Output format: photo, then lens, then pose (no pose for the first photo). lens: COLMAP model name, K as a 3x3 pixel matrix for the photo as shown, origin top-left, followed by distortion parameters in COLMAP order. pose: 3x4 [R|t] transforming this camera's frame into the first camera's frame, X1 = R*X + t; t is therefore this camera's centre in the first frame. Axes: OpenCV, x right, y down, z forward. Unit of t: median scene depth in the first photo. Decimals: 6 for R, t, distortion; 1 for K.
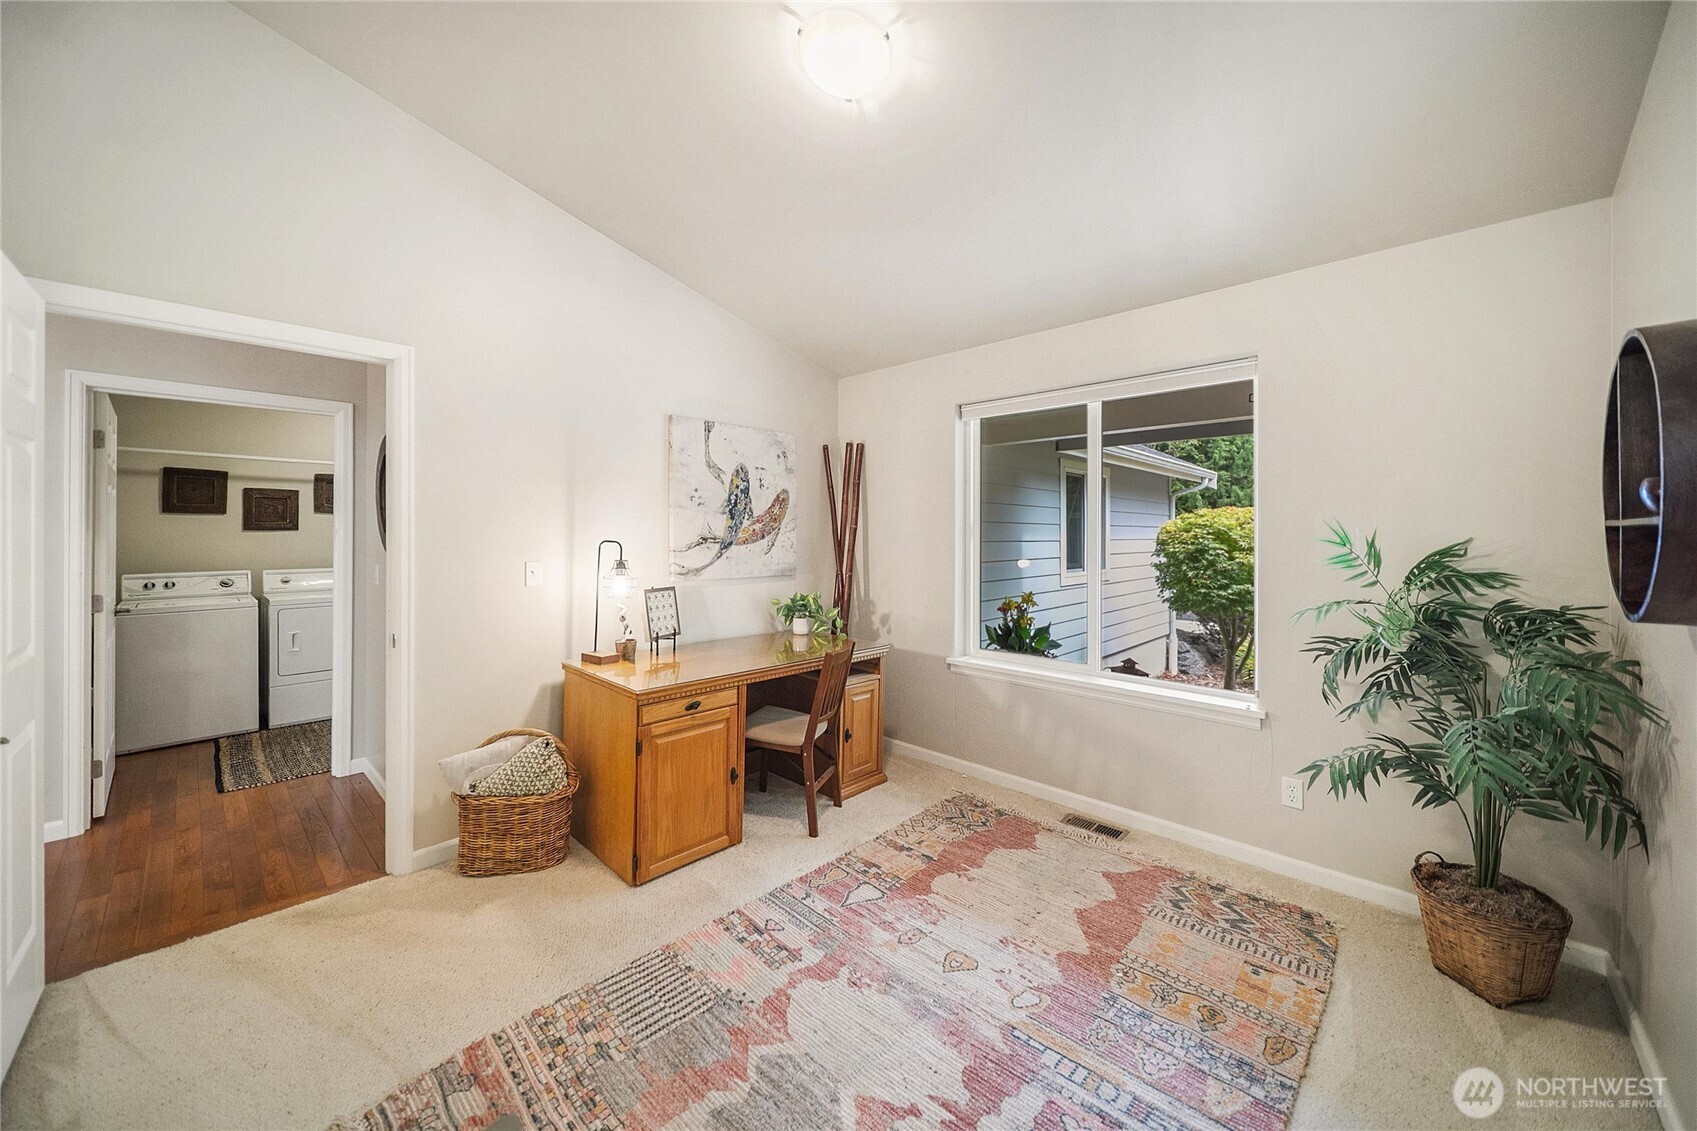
lens RADIAL K [[622.2, 0, 837.0], [0, 622.2, 536.1], [0, 0, 1]] dist [-0.000173, -0.000223]
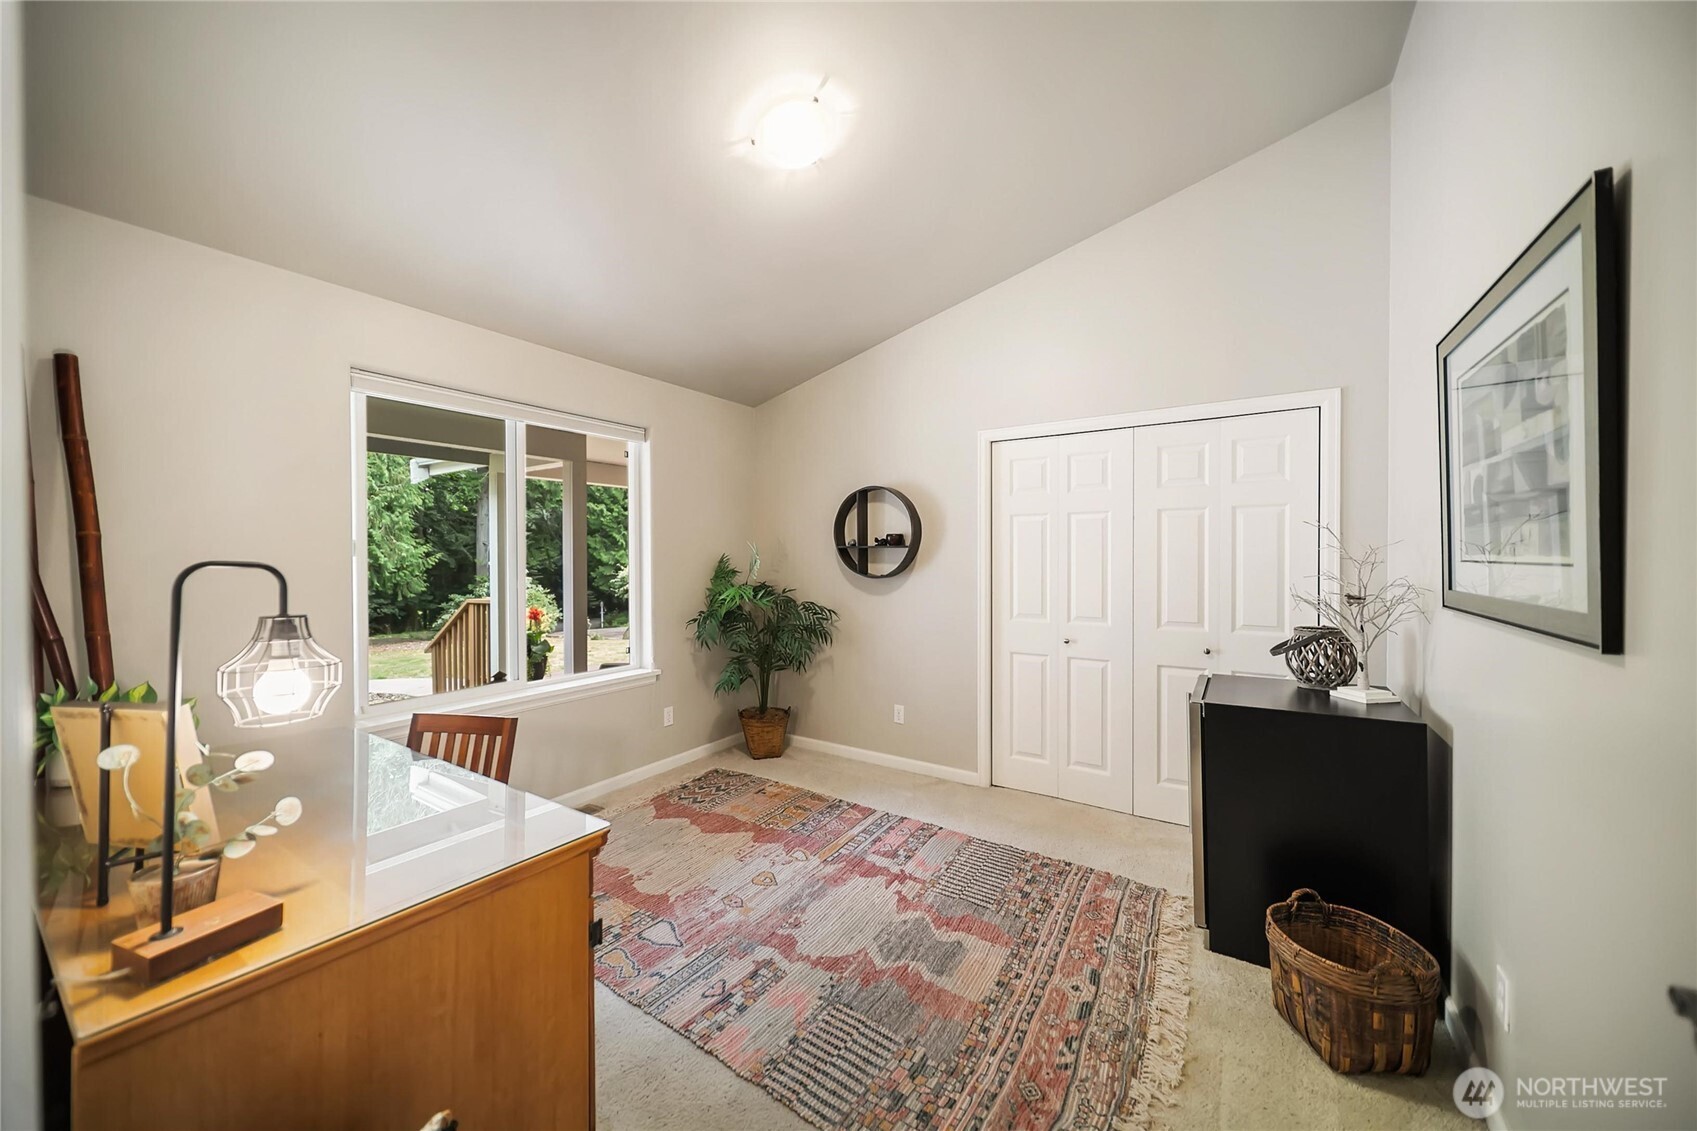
lens RADIAL K [[605.0, 0, 844.7], [0, 605.0, 560.2], [0, 0, 1]] dist [0.000266, -0.000006]
pose [[-0.183859, -0.009947, 0.982902, -1.095727], [0.005980, 0.999919, 0.011238, 0.005487], [-0.982934, 0.007944, -0.183784, 1.088589]]
